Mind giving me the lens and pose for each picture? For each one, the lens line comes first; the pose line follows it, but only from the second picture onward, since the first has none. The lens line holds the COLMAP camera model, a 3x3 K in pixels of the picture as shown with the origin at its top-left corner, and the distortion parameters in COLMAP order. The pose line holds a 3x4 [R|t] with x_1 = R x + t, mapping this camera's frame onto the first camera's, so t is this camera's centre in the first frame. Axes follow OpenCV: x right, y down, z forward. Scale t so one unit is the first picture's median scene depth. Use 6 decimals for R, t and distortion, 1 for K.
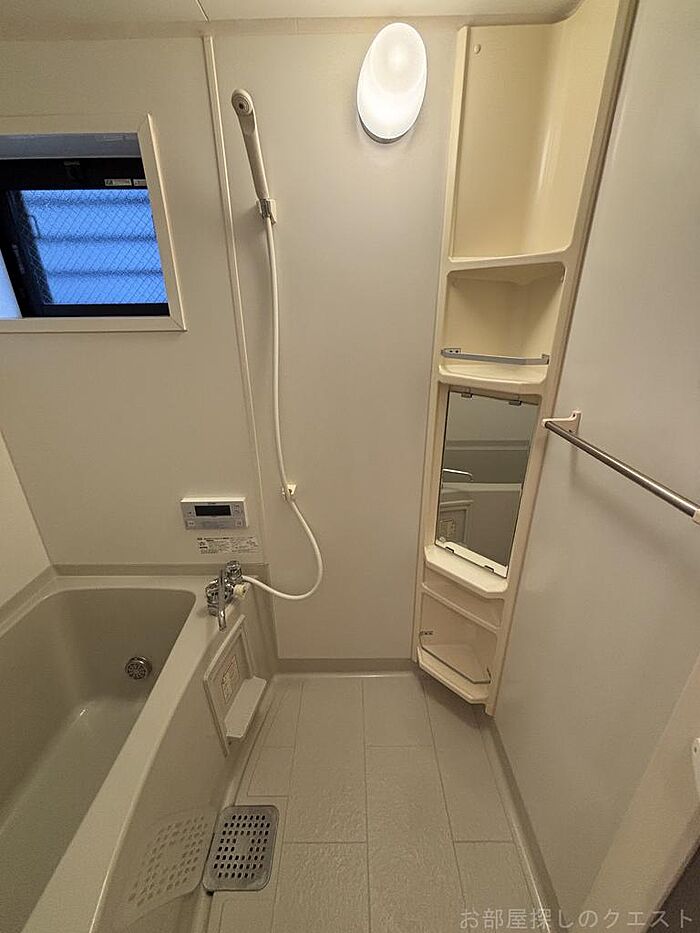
lens RADIAL K [[378.5, 0, 352.5], [0, 378.5, 463.3], [0, 0, 1]] dist [0.007676, -0.000549]
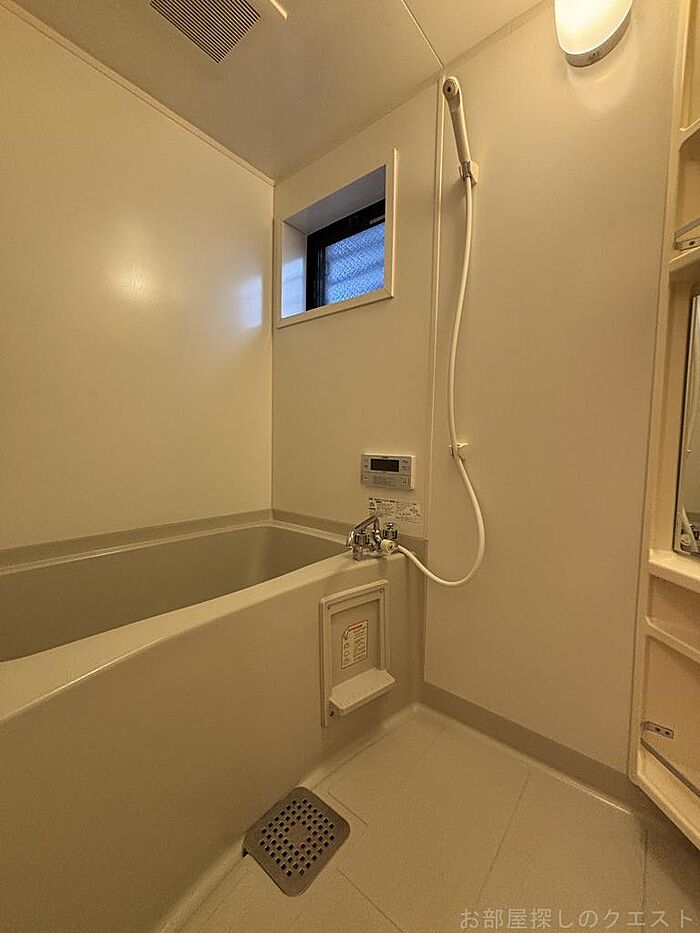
lens RADIAL K [[378.5, 0, 352.5], [0, 378.5, 463.3], [0, 0, 1]] dist [0.007676, -0.000549]
pose [[0.773791, 0.055939, -0.630966, 0.207794], [-0.262525, 0.934840, -0.239072, 0.386937], [0.576479, 0.350636, 0.738056, 0.196596]]
